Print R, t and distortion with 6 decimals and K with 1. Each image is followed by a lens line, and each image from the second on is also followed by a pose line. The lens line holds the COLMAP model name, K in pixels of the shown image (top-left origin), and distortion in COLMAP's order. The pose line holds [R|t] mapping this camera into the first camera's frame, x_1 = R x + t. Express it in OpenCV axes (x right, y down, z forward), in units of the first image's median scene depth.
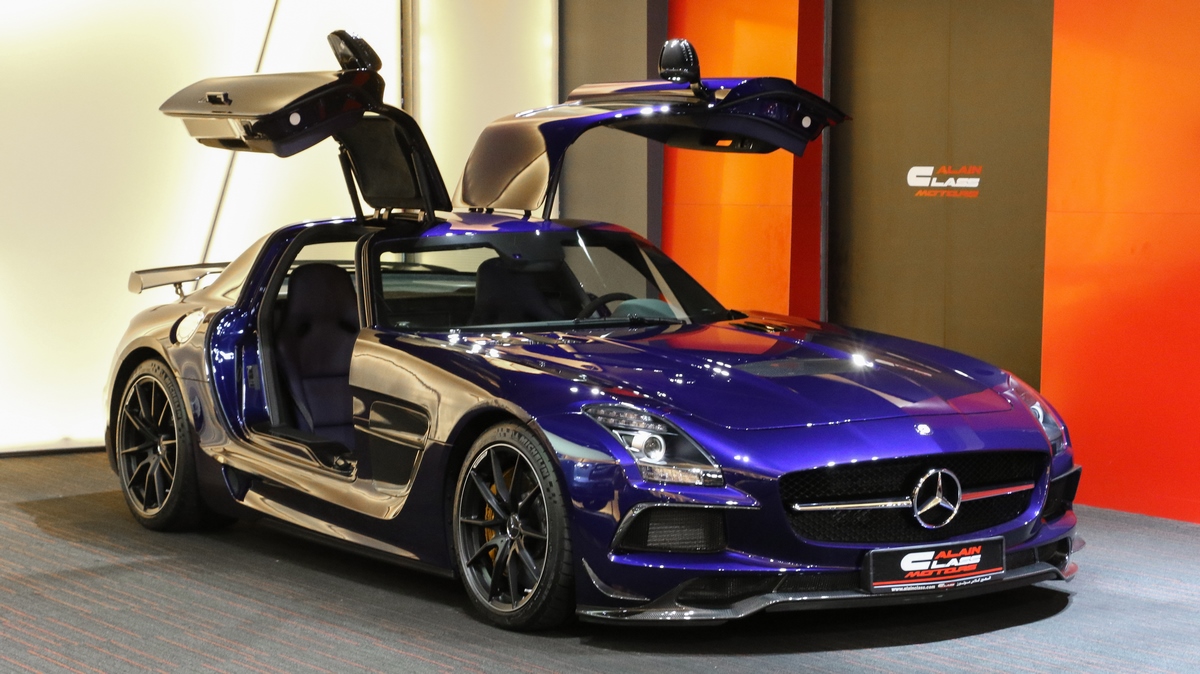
lens RADIAL K [[2854.1, 0, 590.3], [0, 2854.1, 347.2], [0, 0, 1]] dist [0.685898, 0.000000]
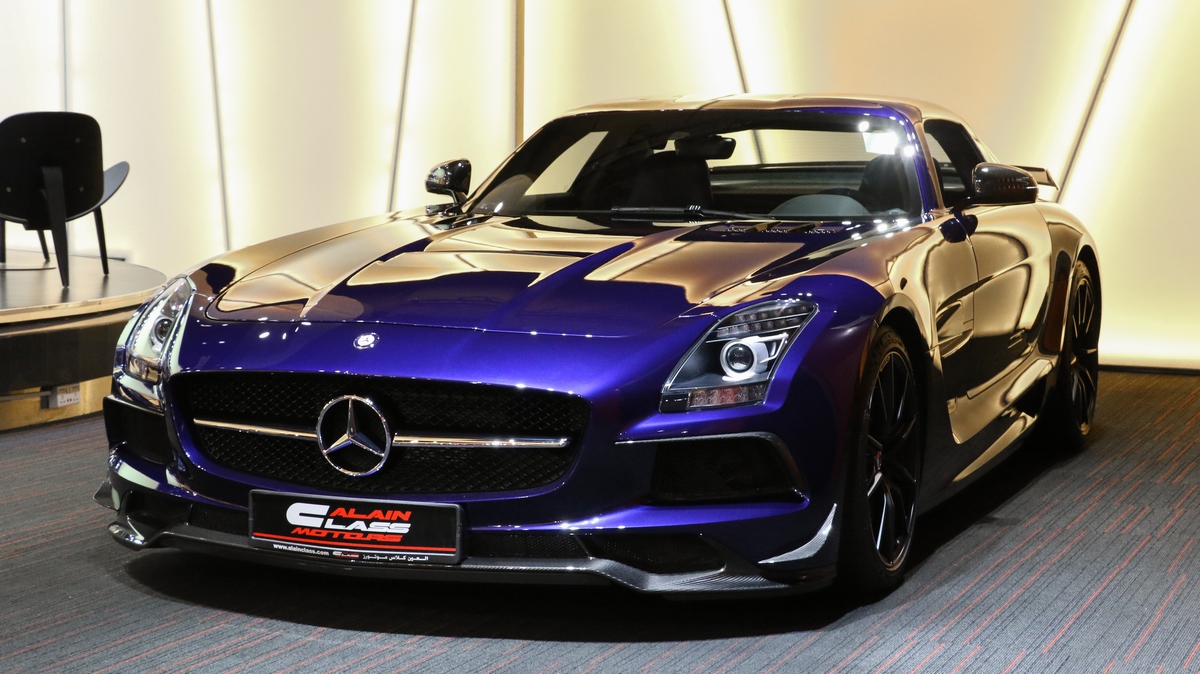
lens RADIAL K [[2076.3, 0, 626.0], [0, 2076.3, 292.2], [0, 0, 1]] dist [0.132852, 0.000000]
pose [[0.559591, 0.073926, -0.825465, 0.592159], [-0.076883, 0.996349, 0.037110, -0.008673], [0.825195, 0.042698, 0.563232, 0.760499]]
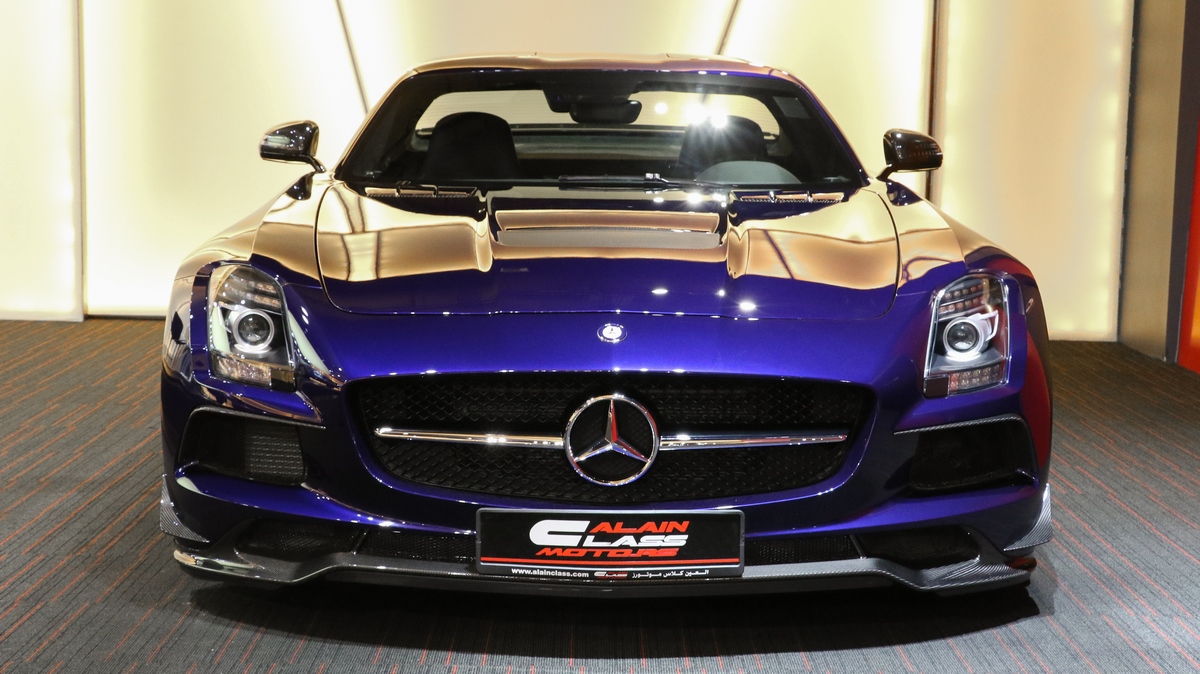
lens RADIAL K [[2076.3, 0, 600.9], [0, 2076.3, 327.8], [0, 0, 1]] dist [0.132852, 0.000000]
pose [[0.835279, 0.080023, -0.543972, 0.370235], [-0.064668, 0.996783, 0.047336, 0.005265], [0.546010, -0.004361, 0.837767, 0.610101]]
